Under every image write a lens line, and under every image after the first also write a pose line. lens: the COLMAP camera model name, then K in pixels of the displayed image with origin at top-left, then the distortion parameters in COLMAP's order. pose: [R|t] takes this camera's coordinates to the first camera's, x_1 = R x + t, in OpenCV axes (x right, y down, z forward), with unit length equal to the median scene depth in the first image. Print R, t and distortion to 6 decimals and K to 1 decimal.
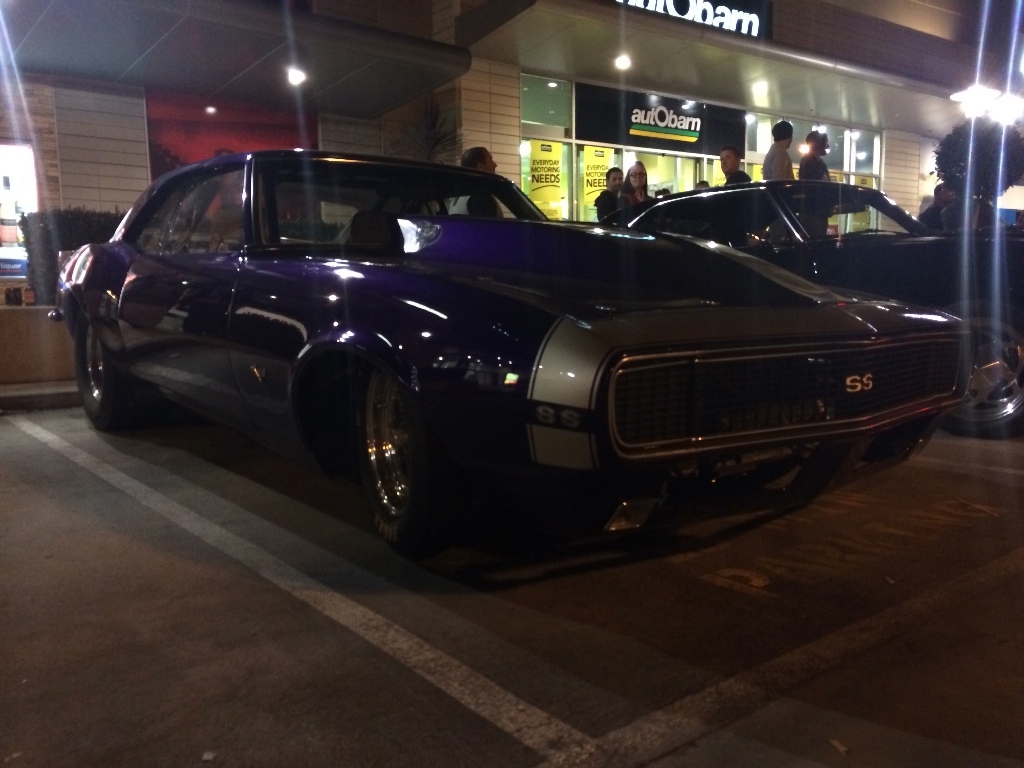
lens RADIAL K [[881.3, 0, 512.0], [0, 881.3, 384.0], [0, 0, 1]] dist [0.090471, -0.099401]
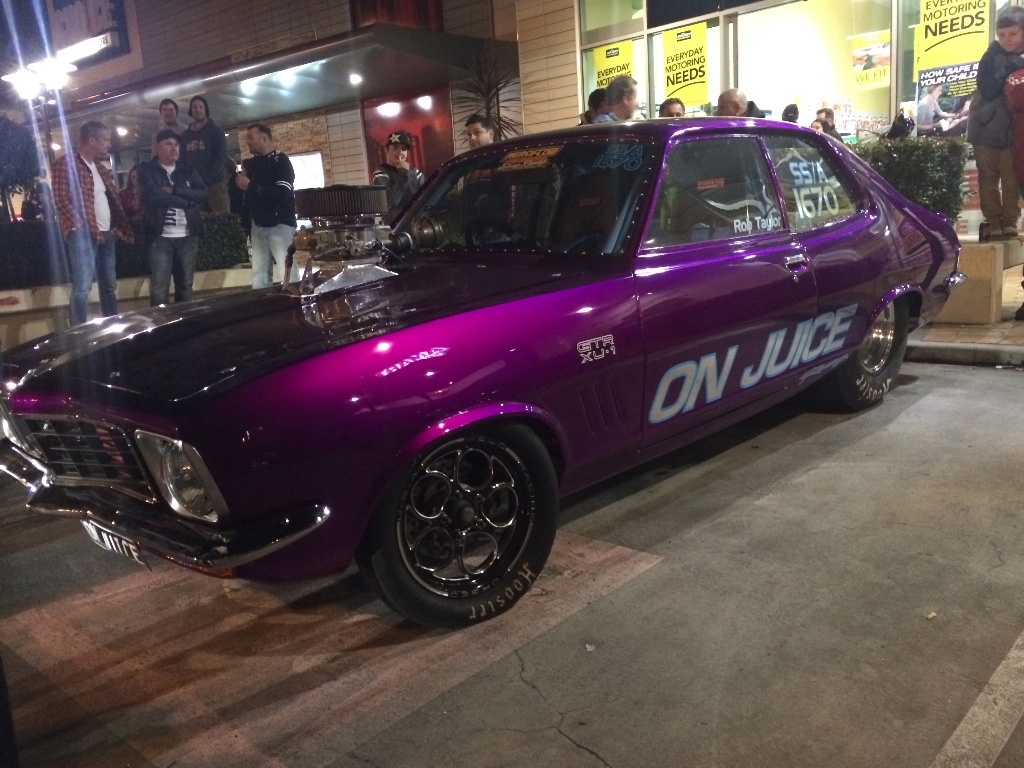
lens RADIAL K [[881.3, 0, 512.0], [0, 881.3, 384.0], [0, 0, 1]] dist [0.090471, -0.099401]
pose [[0.153903, 0.182945, -0.971002, 0.898036], [-0.041612, 0.983038, 0.178617, -0.099027], [0.987209, 0.012915, 0.158905, 0.753254]]
